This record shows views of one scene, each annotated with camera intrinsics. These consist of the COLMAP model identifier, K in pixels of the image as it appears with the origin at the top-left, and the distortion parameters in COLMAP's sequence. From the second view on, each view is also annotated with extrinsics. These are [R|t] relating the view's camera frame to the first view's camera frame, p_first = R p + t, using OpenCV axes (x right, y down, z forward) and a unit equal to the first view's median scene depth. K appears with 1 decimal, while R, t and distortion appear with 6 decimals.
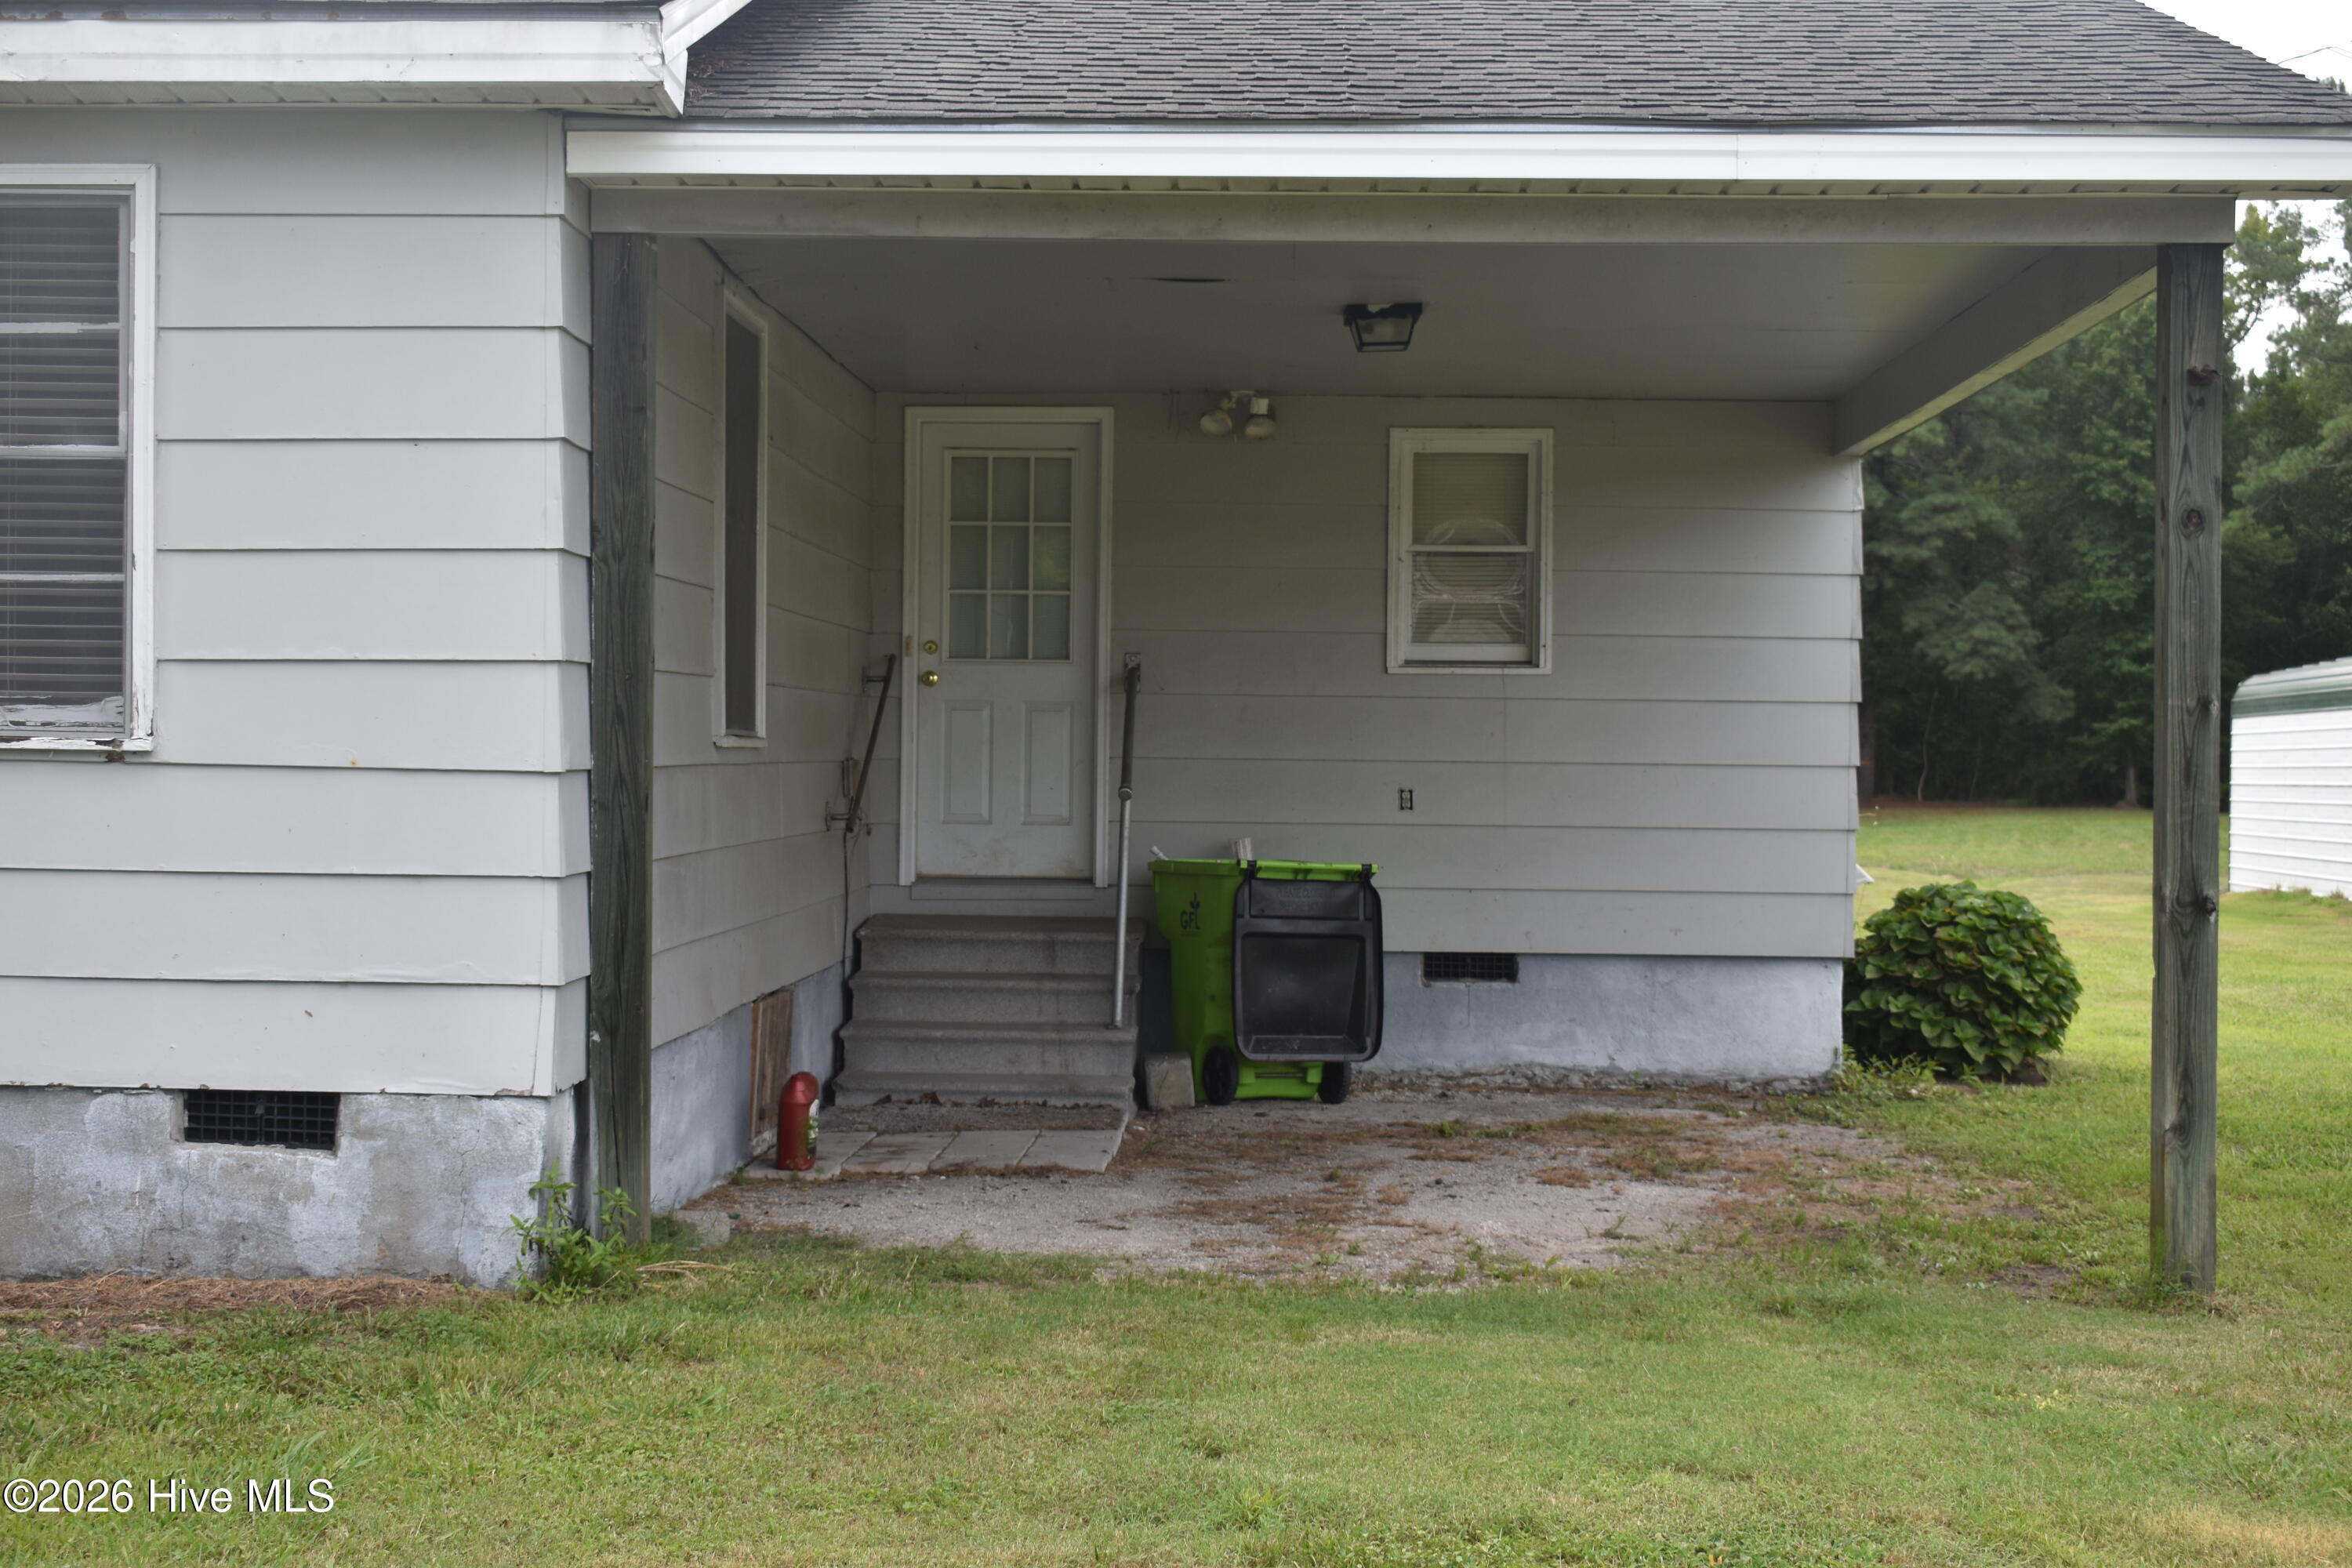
lens RADIAL K [[3563.7, 0, 1176.0], [0, 3563.7, 784.0], [0, 0, 1]] dist [0.001368, 0.009798]
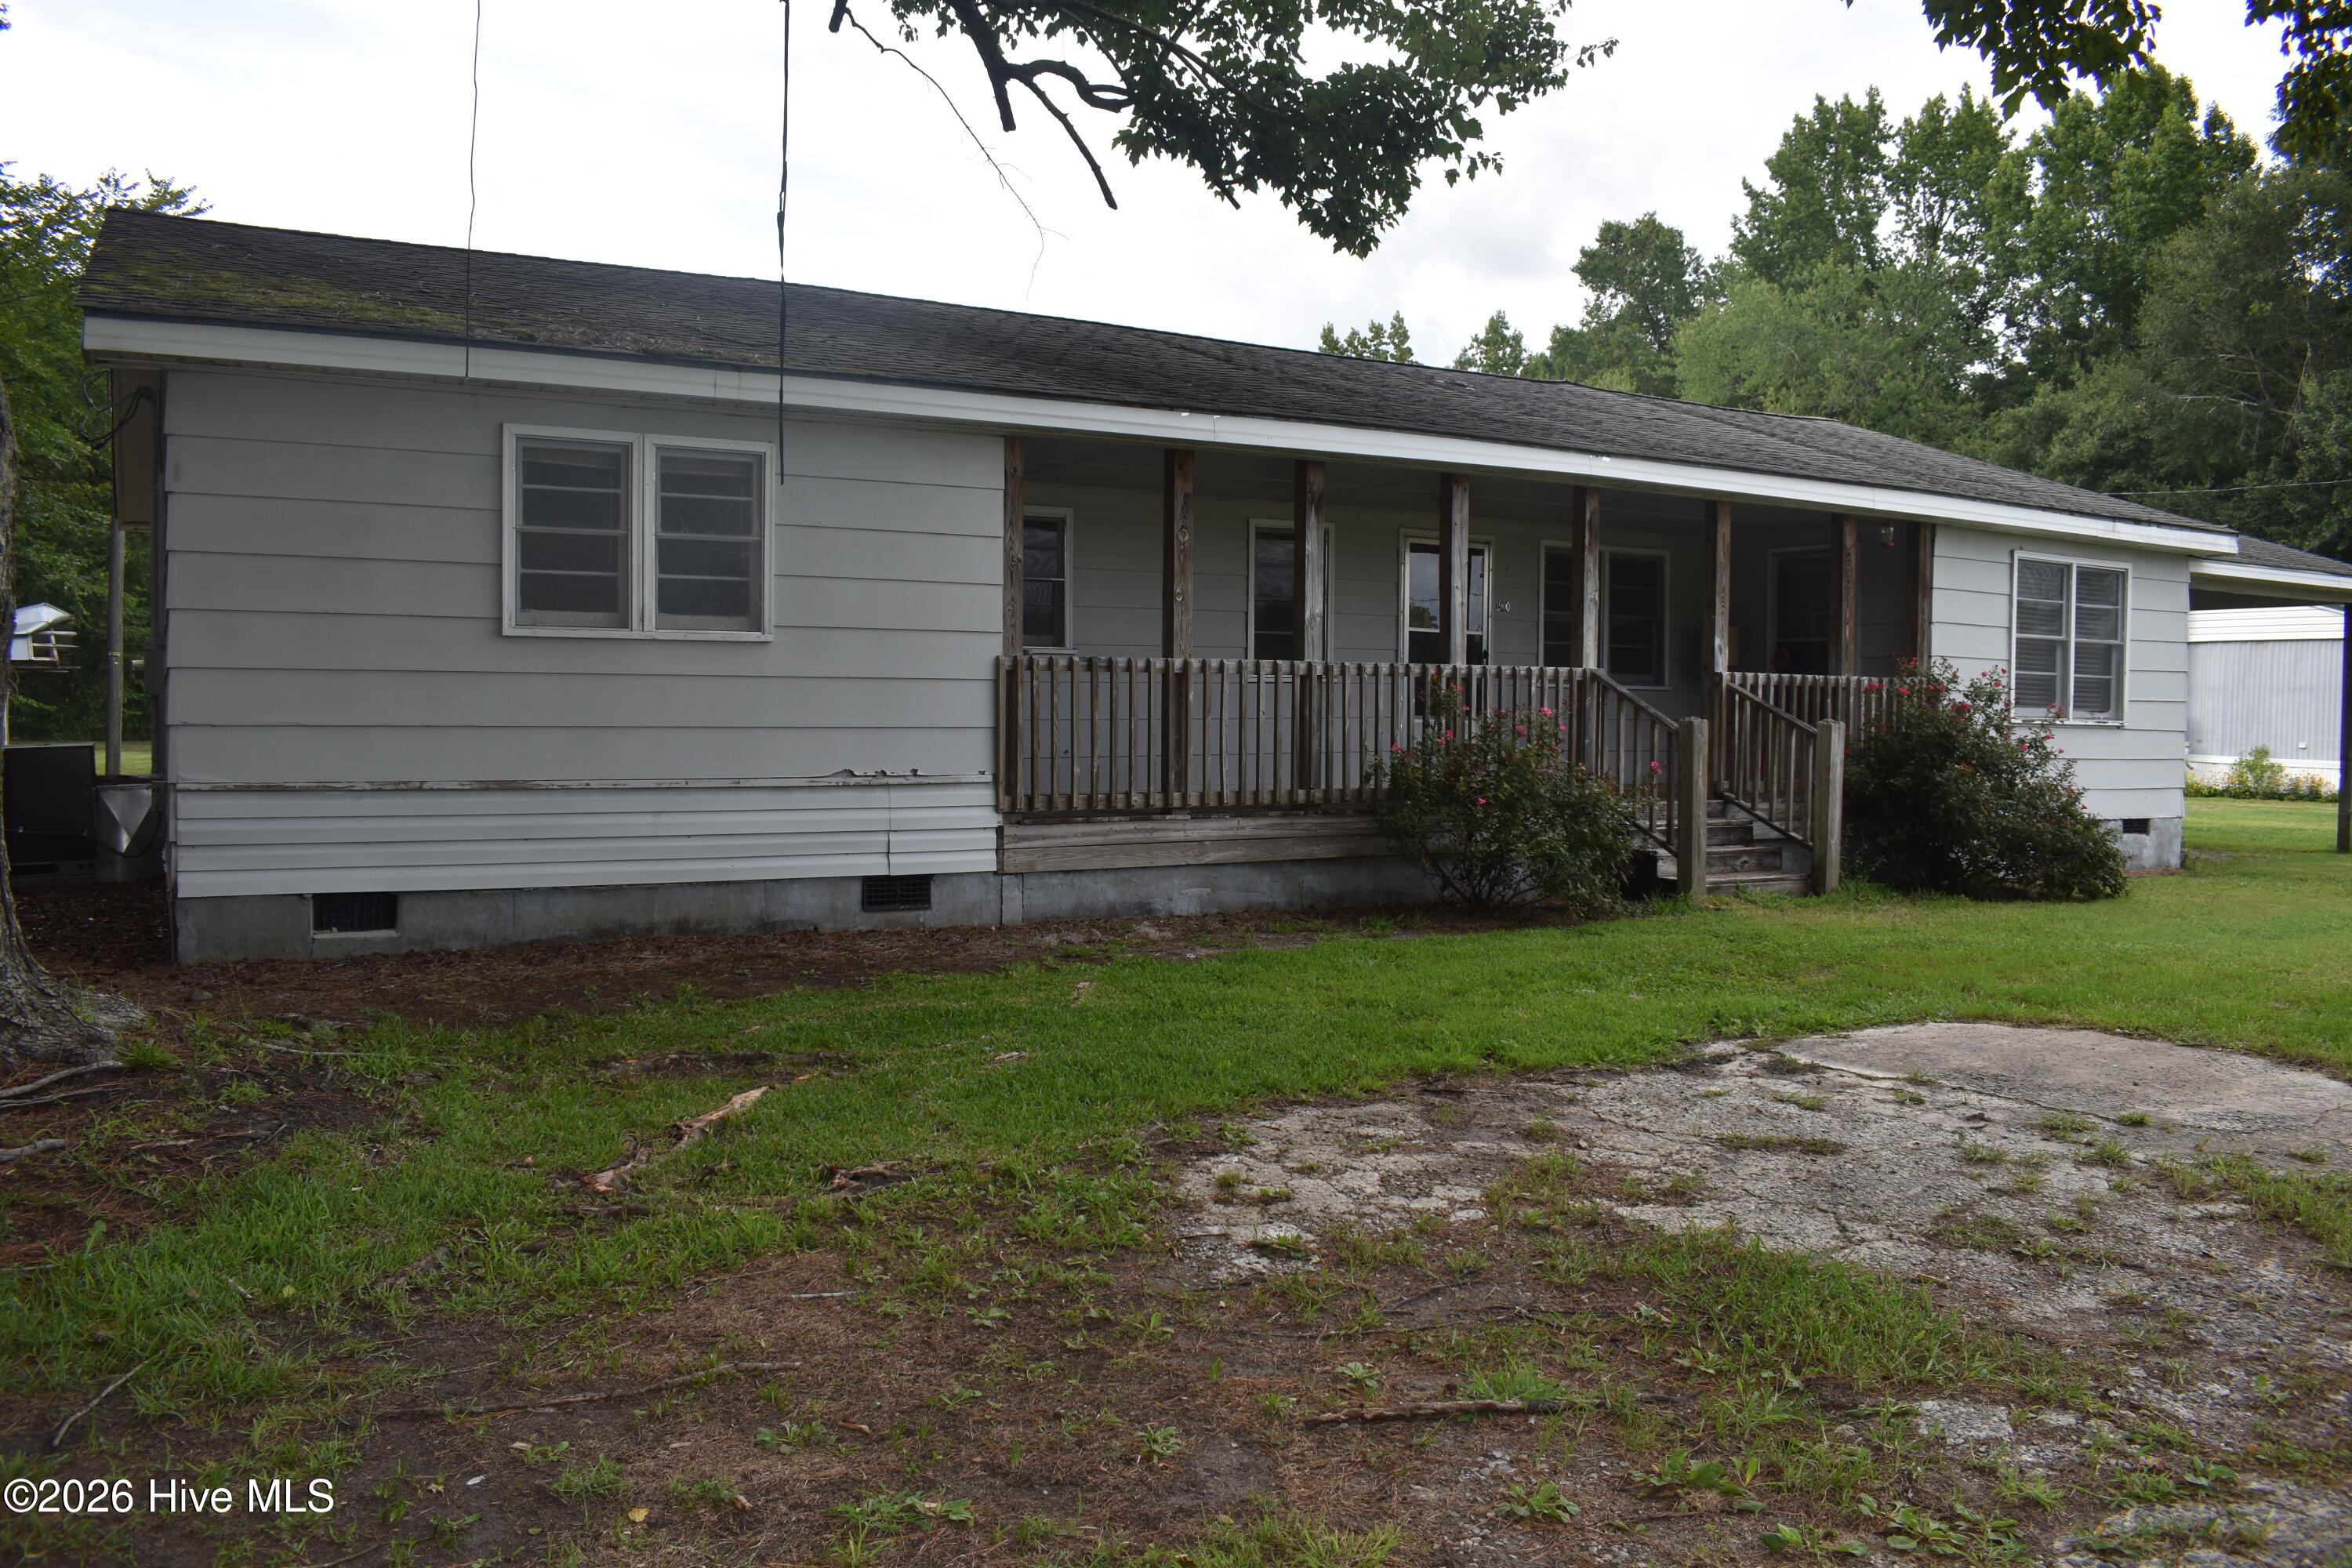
lens RADIAL K [[1851.9, 0, 1176.0], [0, 1851.9, 784.0], [0, 0, 1]] dist [-0.074668, 0.009822]
pose [[0.845387, -0.025622, 0.533540, -2.086782], [0.004256, 0.999140, 0.041238, -0.031219], [-0.534138, -0.032591, 0.844769, -0.051778]]
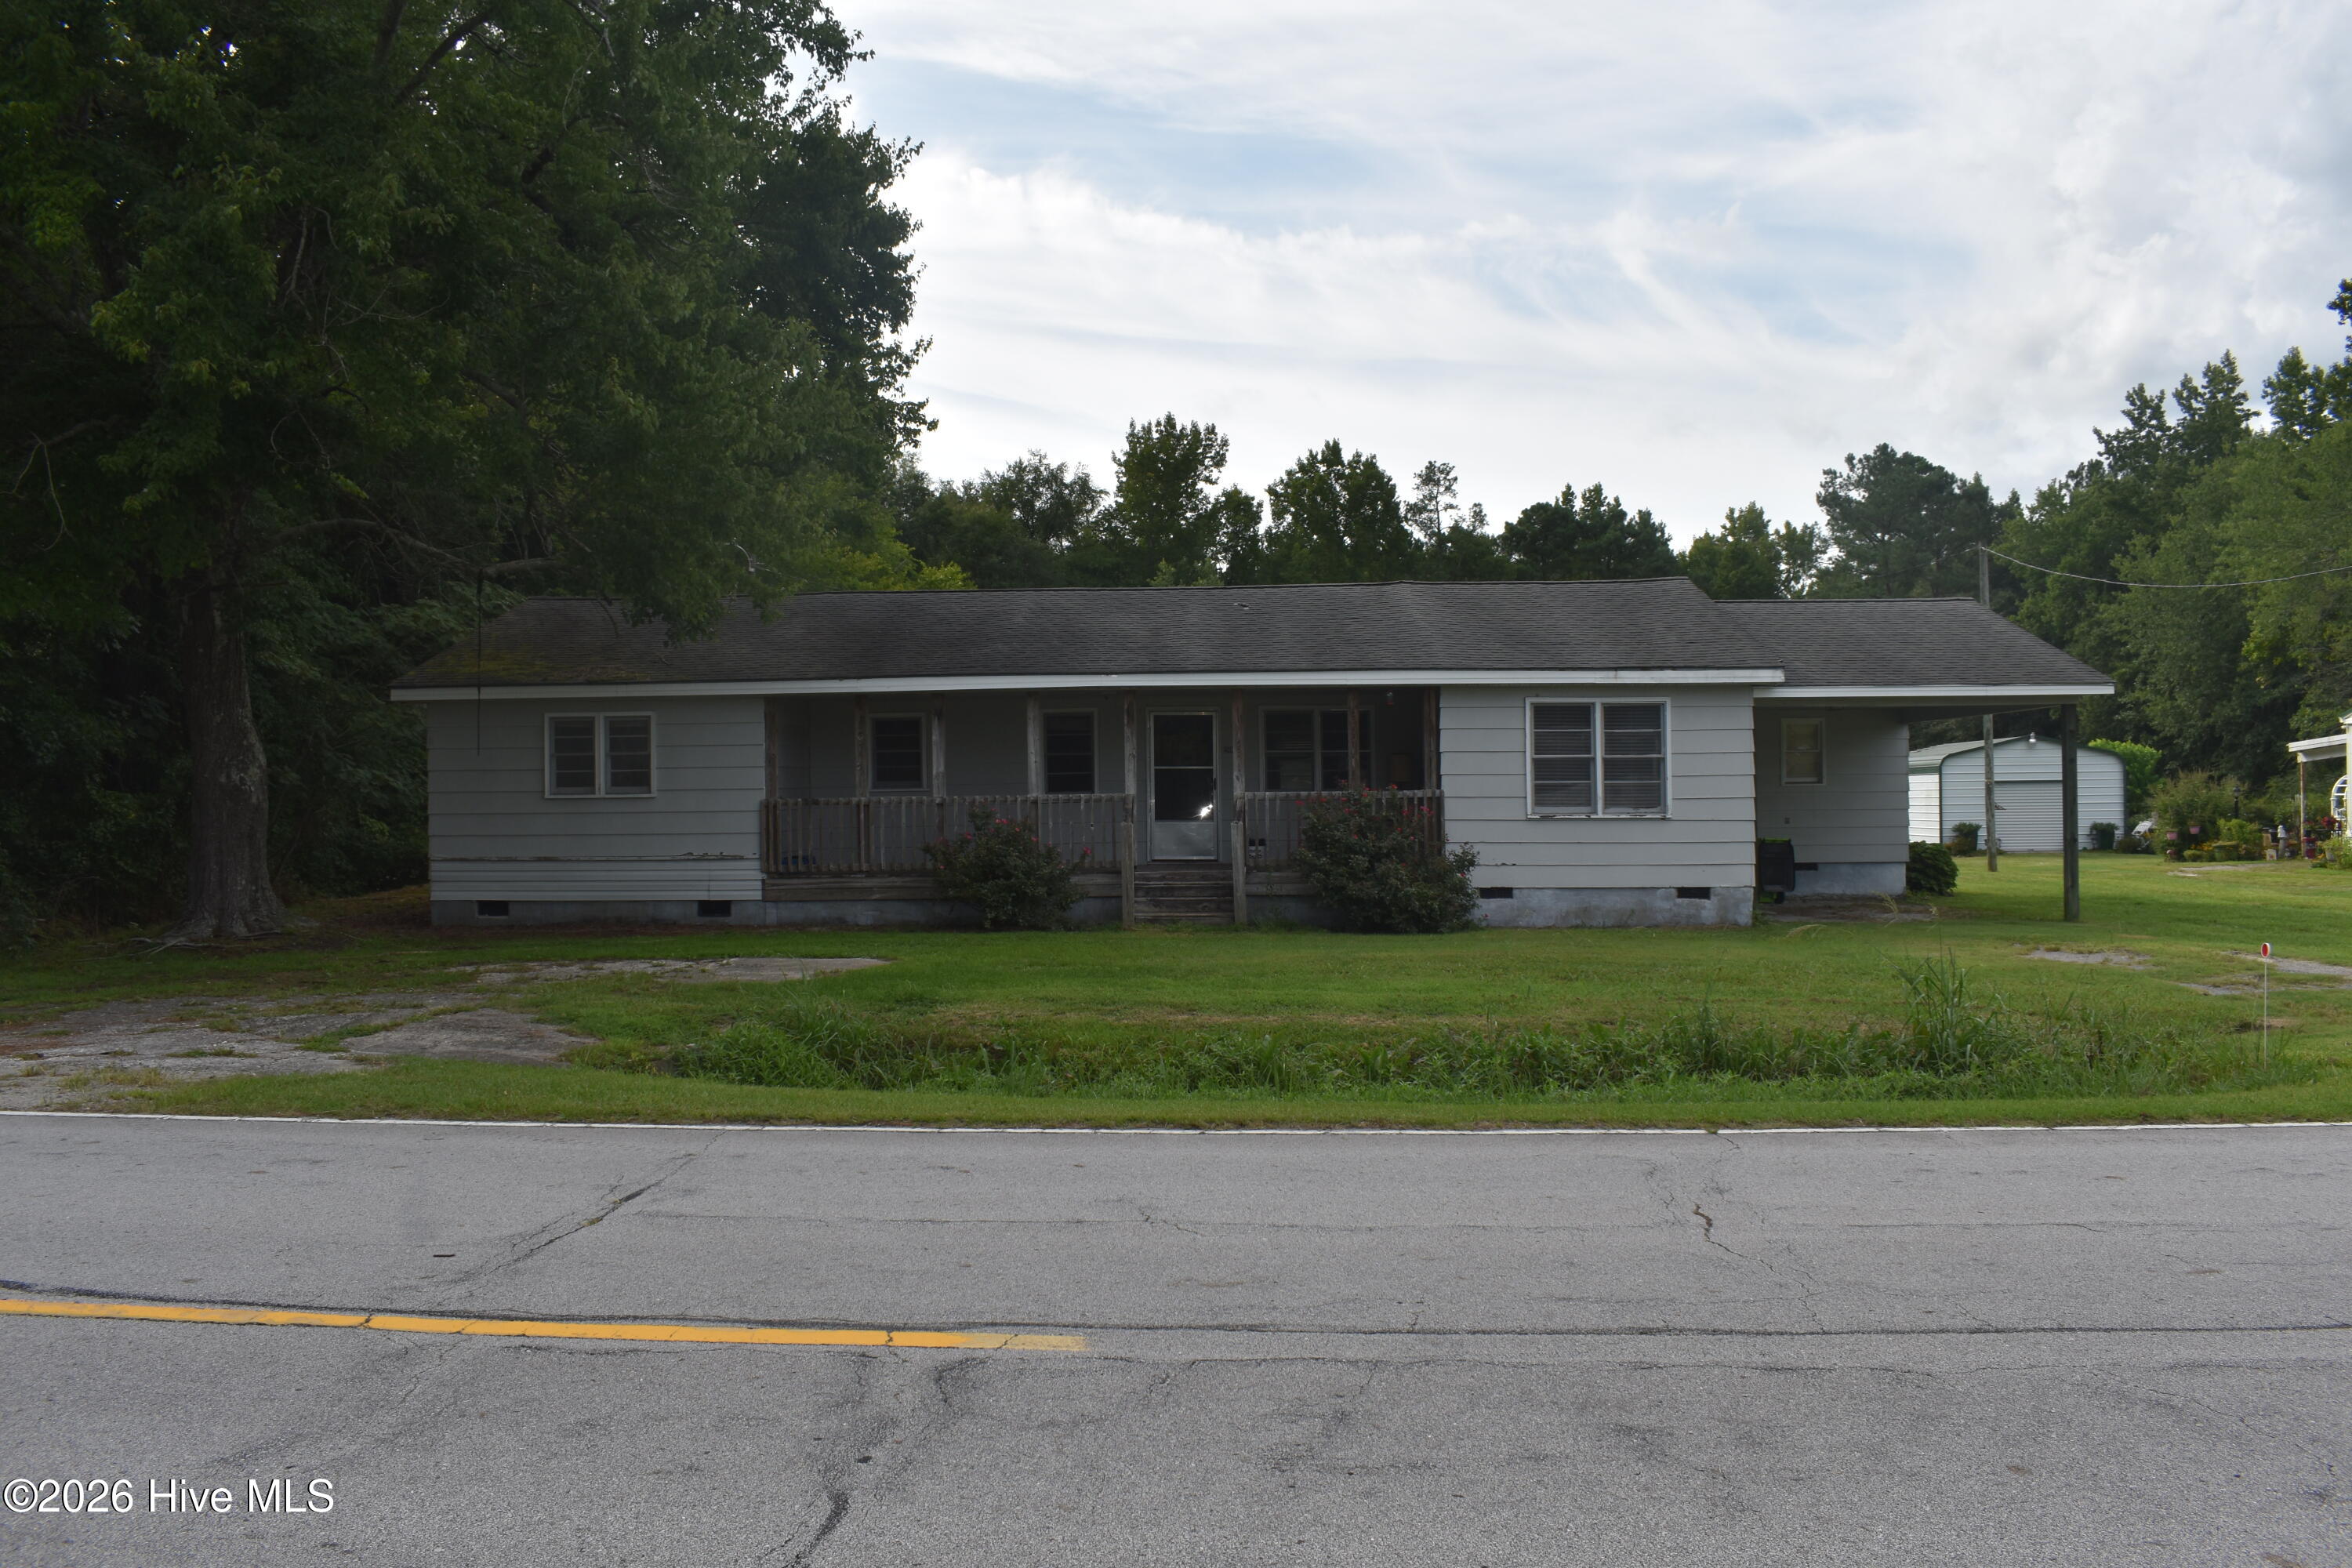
lens RADIAL K [[1851.9, 0, 1176.0], [0, 1851.9, 784.0], [0, 0, 1]] dist [-0.074668, 0.009822]
pose [[0.999556, -0.024126, -0.017473, -0.917593], [0.023855, 0.999594, -0.015549, -0.033200], [0.017841, 0.015125, 0.999726, -1.538664]]
